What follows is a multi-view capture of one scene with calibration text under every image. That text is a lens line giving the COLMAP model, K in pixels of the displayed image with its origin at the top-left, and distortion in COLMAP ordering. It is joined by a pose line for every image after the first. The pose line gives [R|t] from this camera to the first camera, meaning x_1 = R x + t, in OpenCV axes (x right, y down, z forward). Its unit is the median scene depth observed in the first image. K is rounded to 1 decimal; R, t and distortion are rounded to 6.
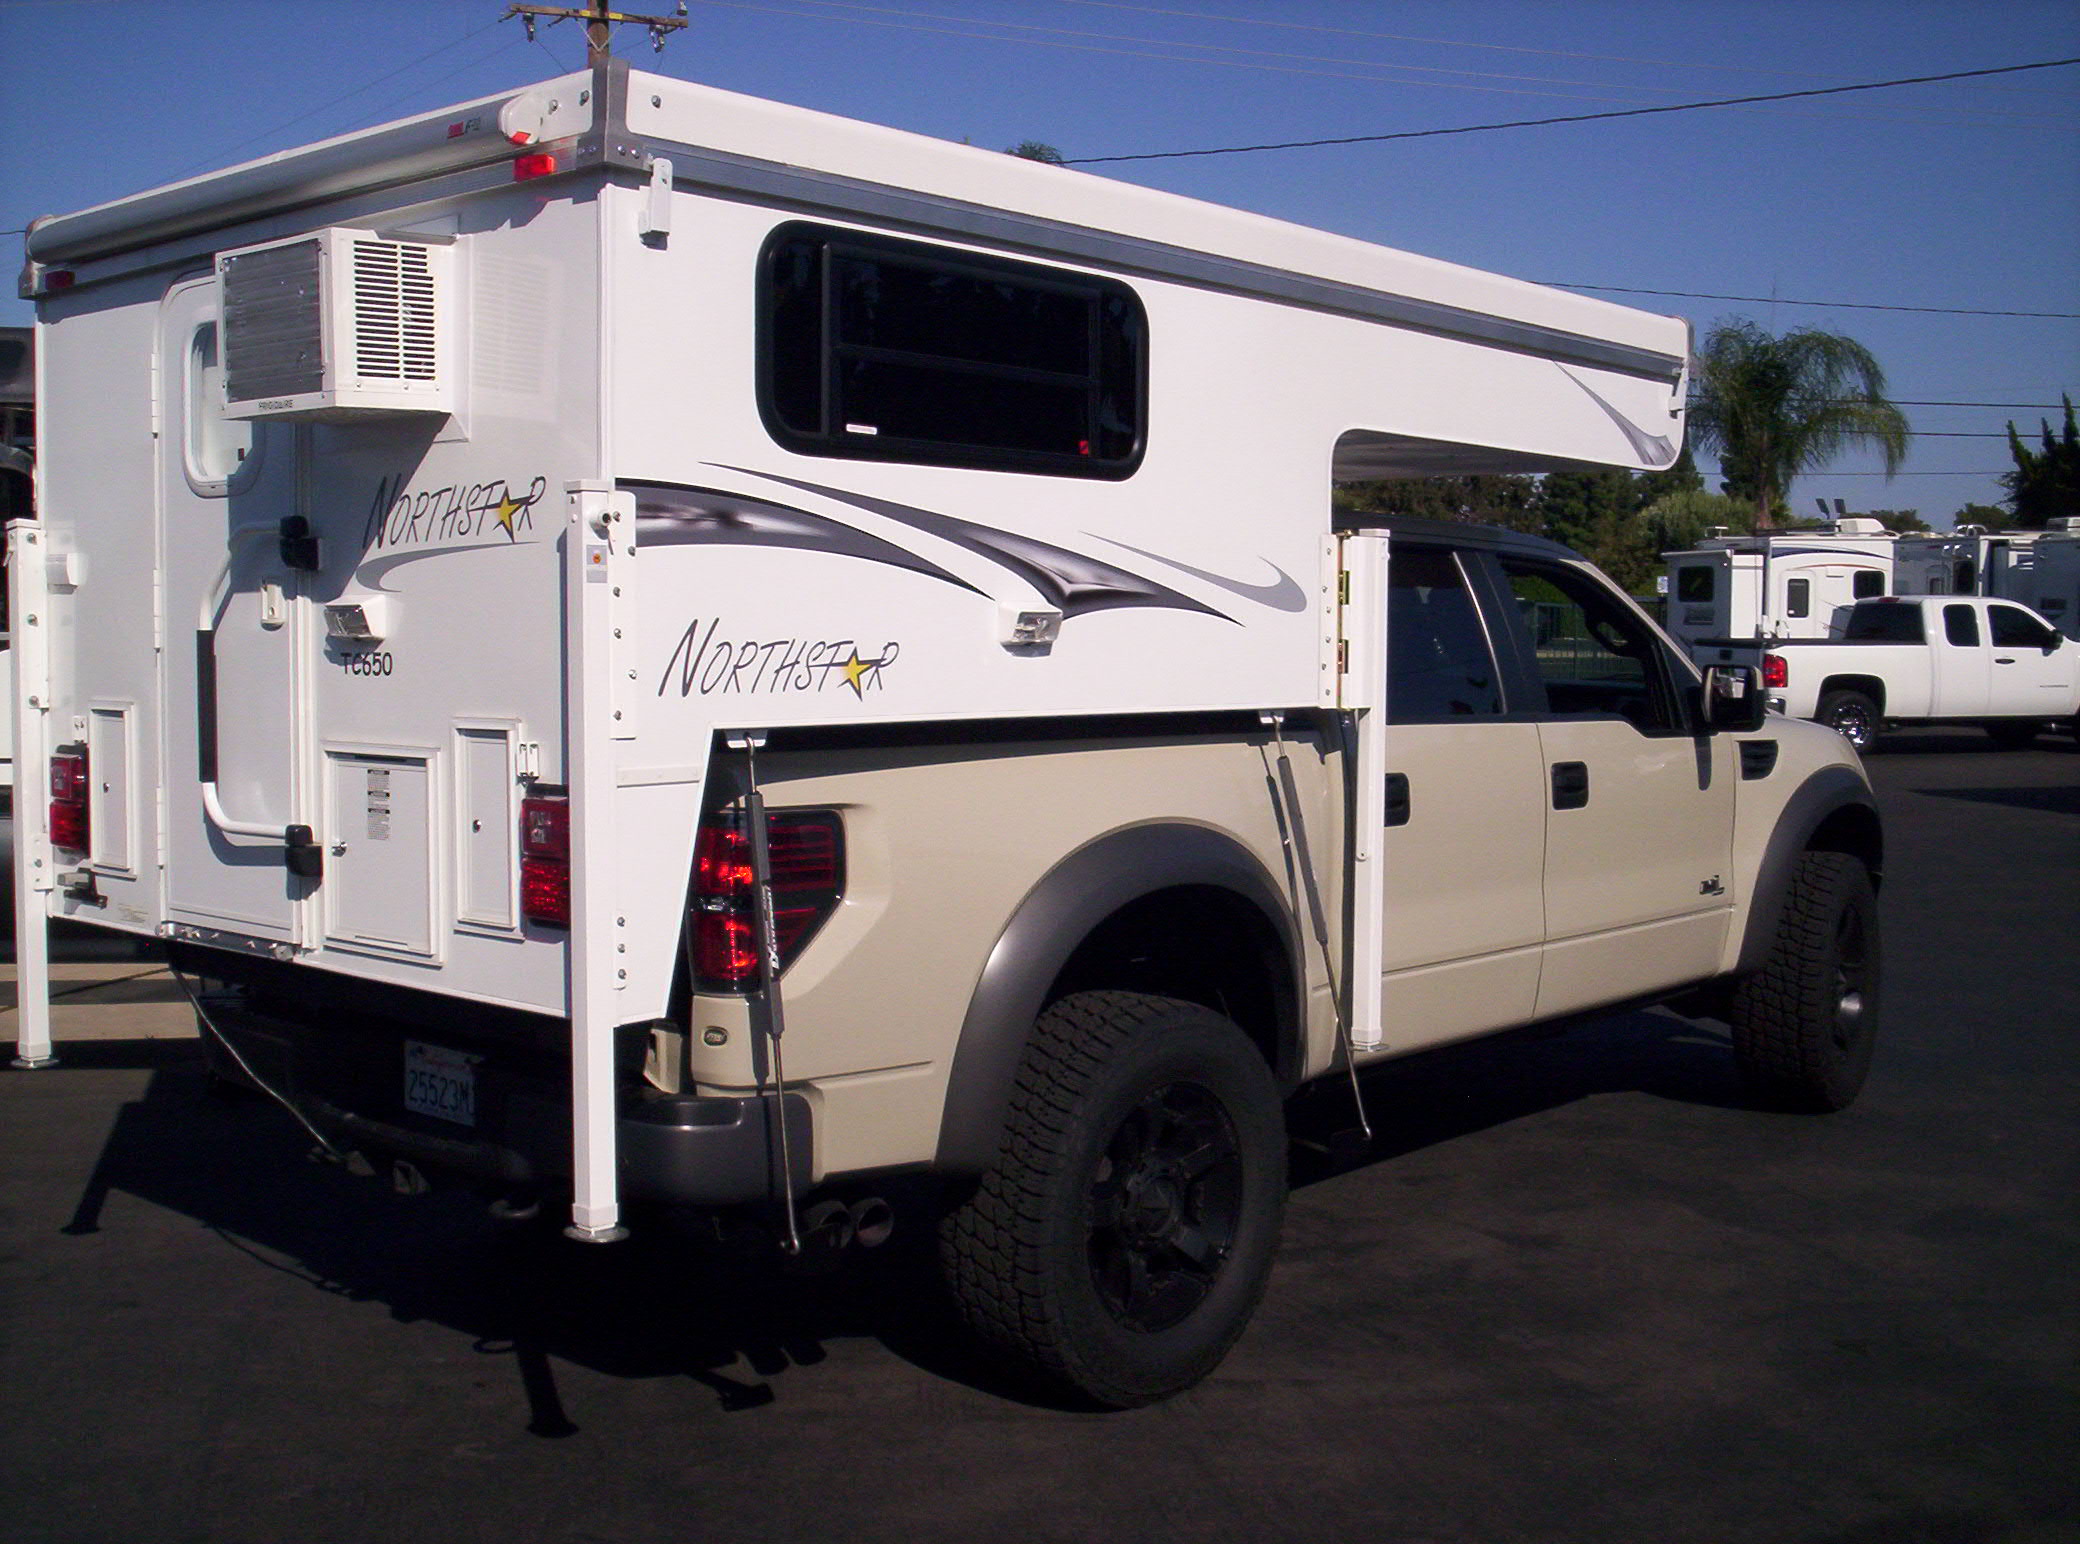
lens RADIAL K [[2274.1, 0, 1038.0], [0, 2274.1, 767.7], [0, 0, 1]] dist [-0.074026, 0.000000]
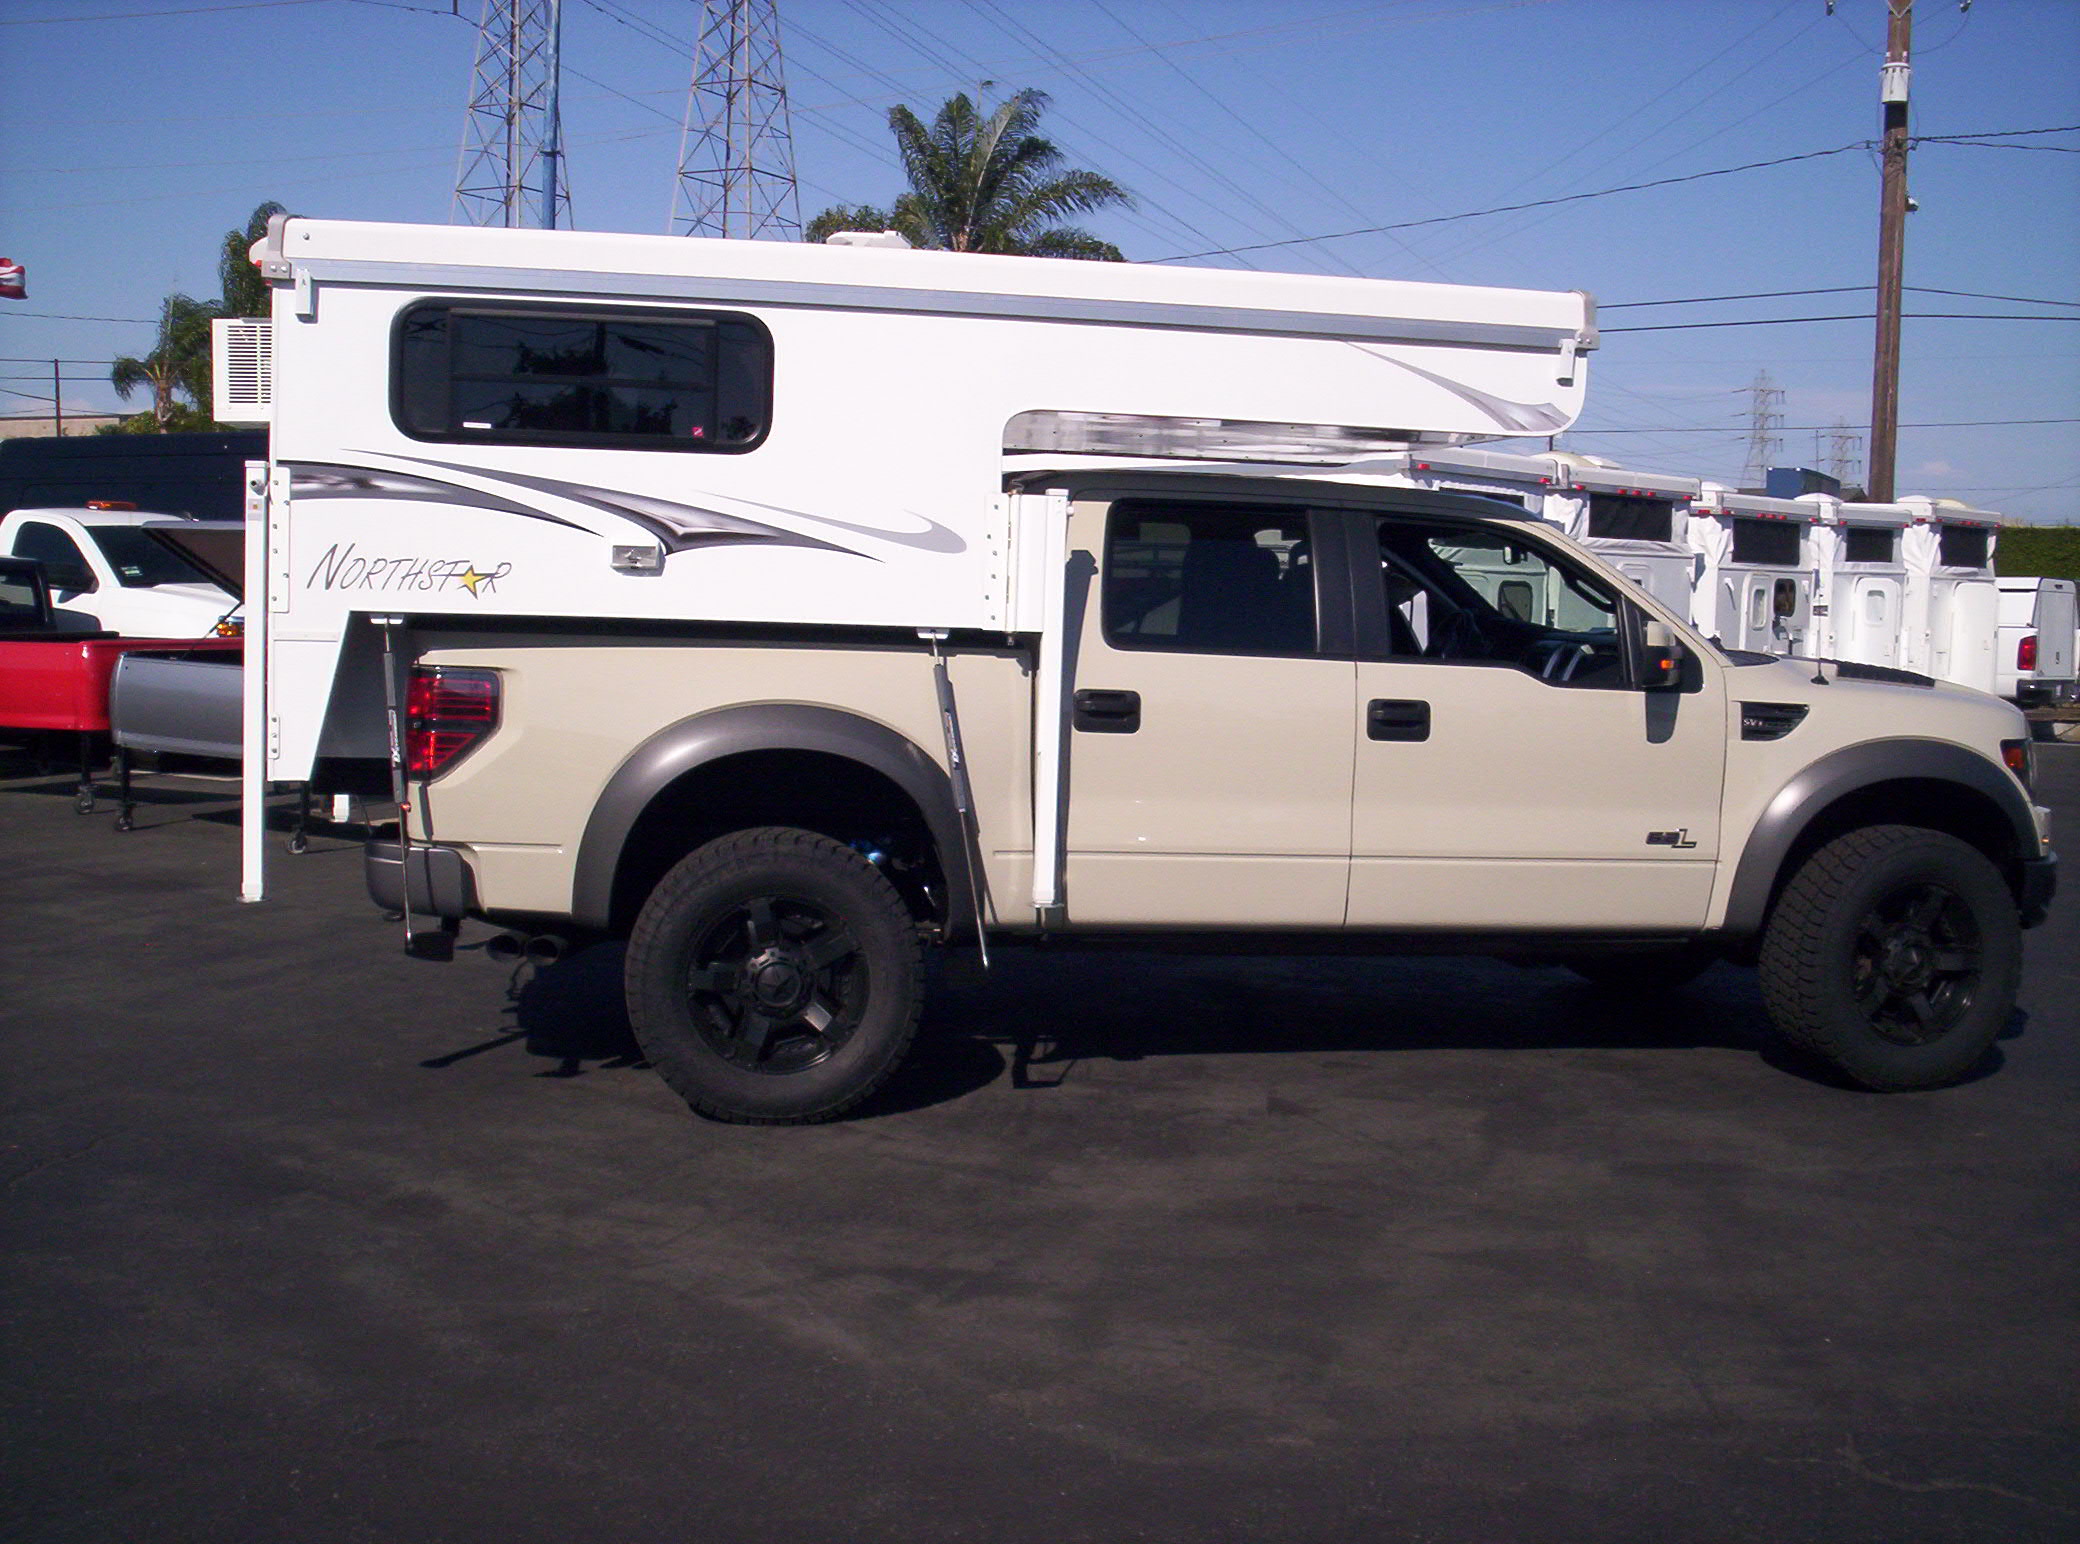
lens RADIAL K [[2274.1, 0, 1022.1], [0, 2274.1, 759.8], [0, 0, 1]] dist [-0.074026, 0.000000]
pose [[0.786194, 0.071028, -0.613885, 1.131596], [-0.066220, 0.997336, 0.030586, 0.007818], [0.614422, 0.016605, 0.788803, 0.005187]]
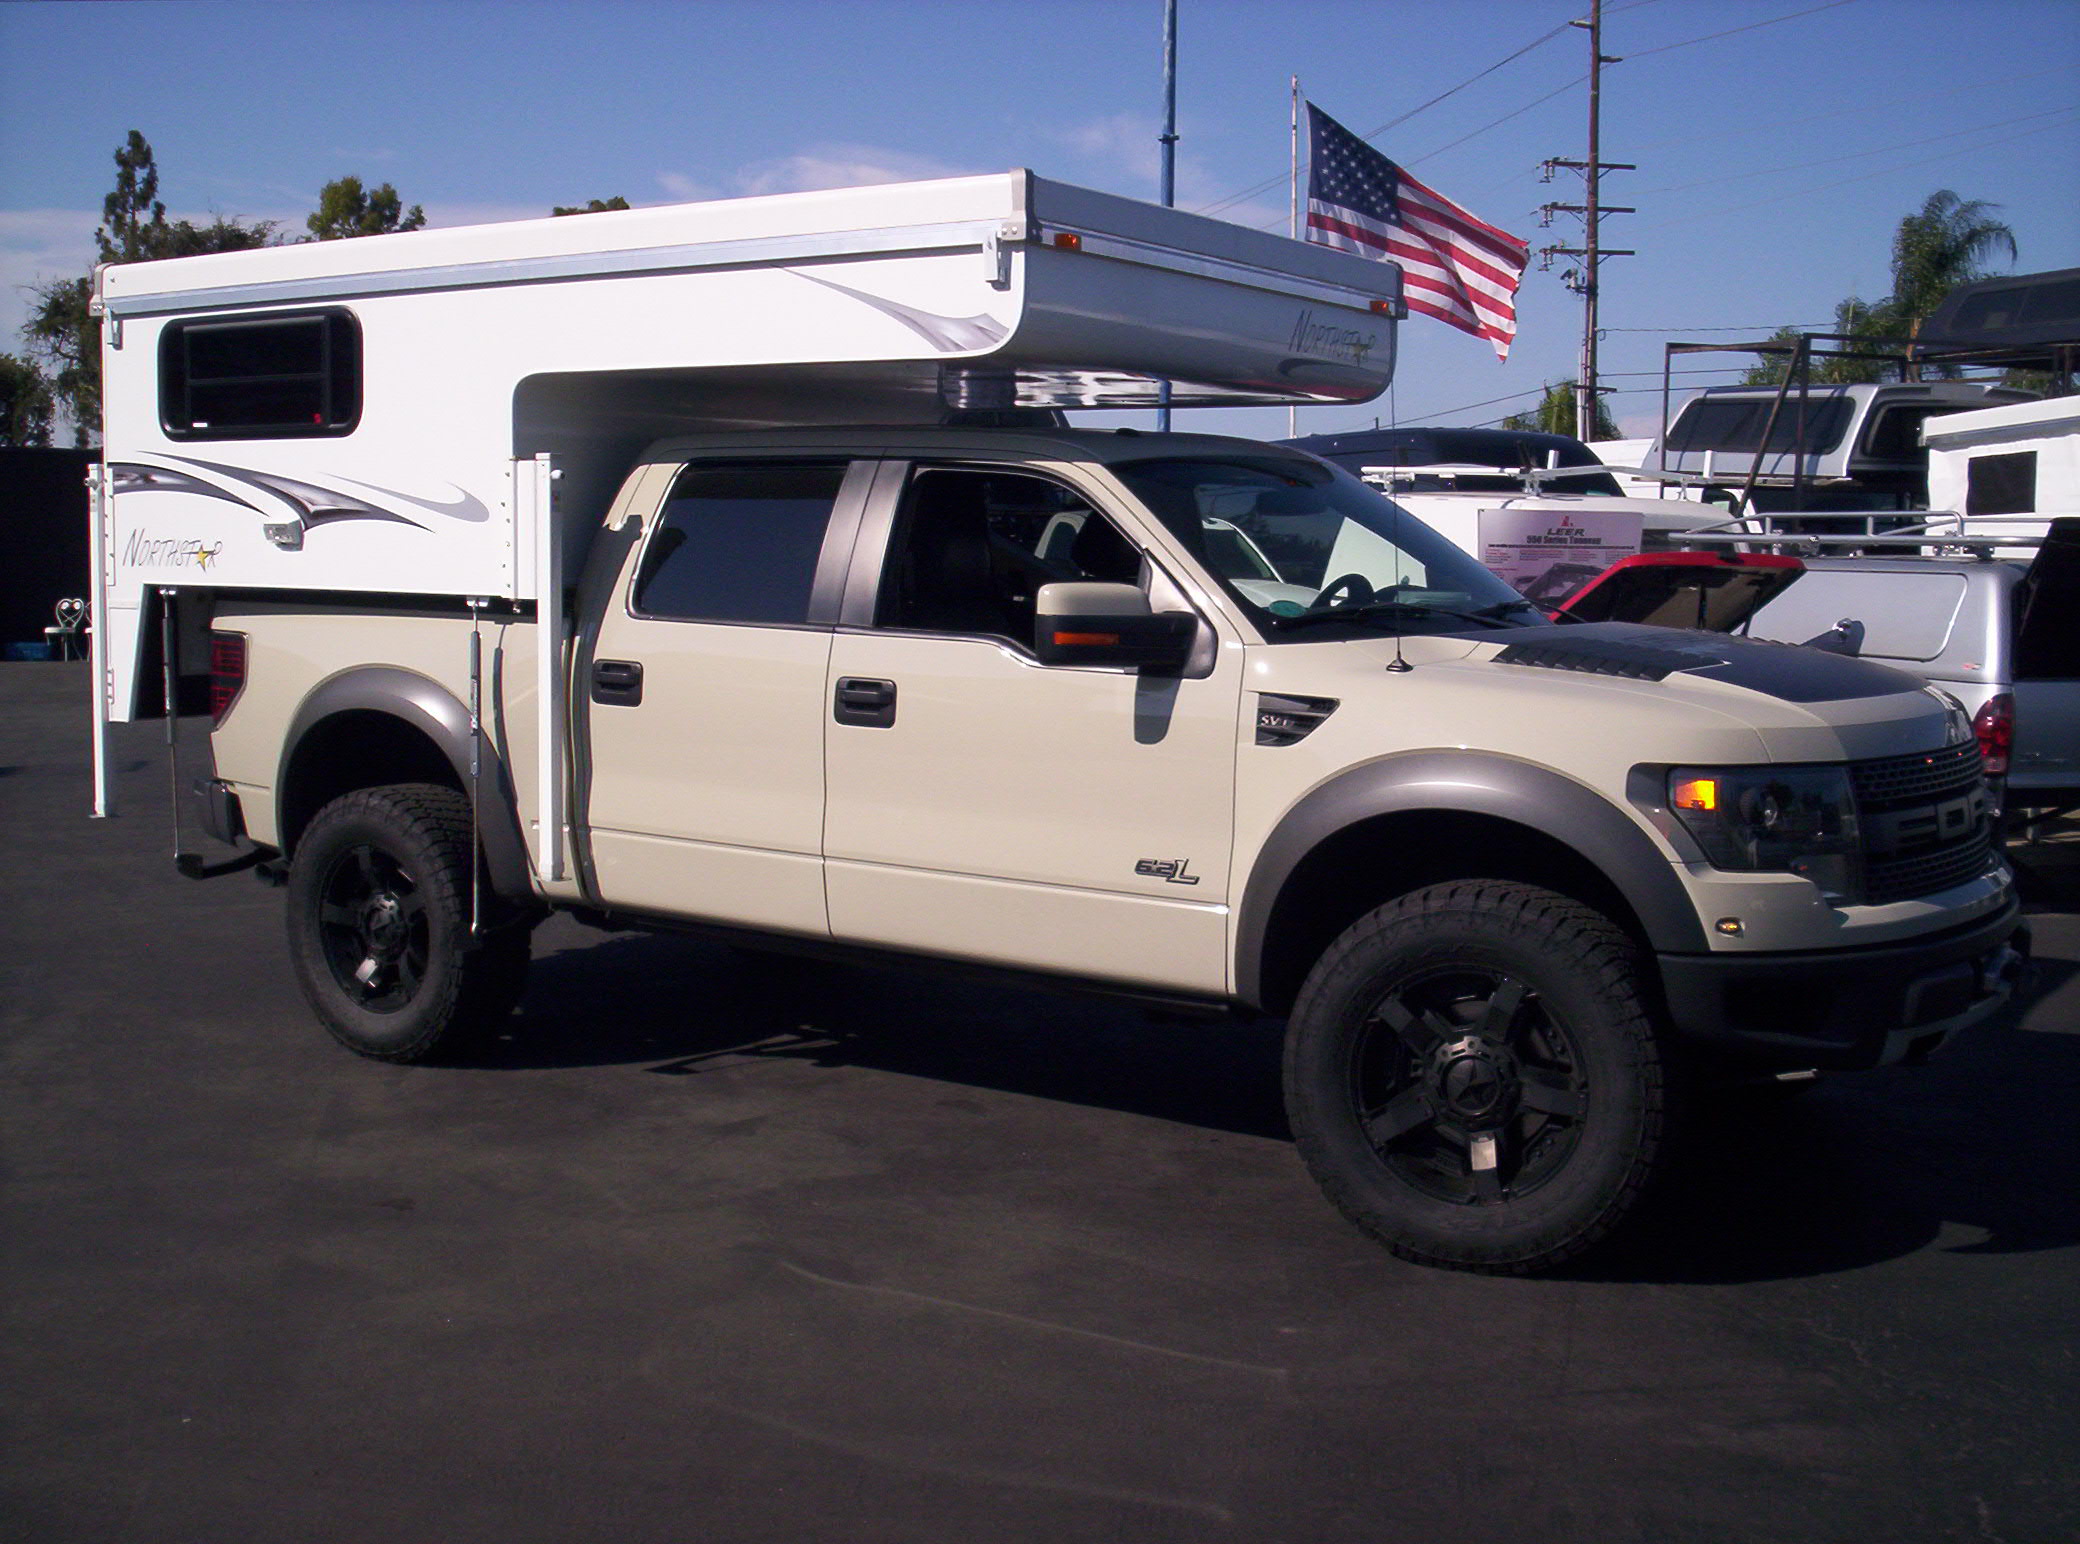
lens RADIAL K [[2274.1, 0, 1029.9], [0, 2274.1, 778.4], [0, 0, 1]] dist [-0.074026, 0.000000]
pose [[0.116502, 0.099425, -0.988201, 1.737351], [-0.074569, 0.993044, 0.091121, -0.076768], [0.990387, 0.063074, 0.123106, 1.387536]]
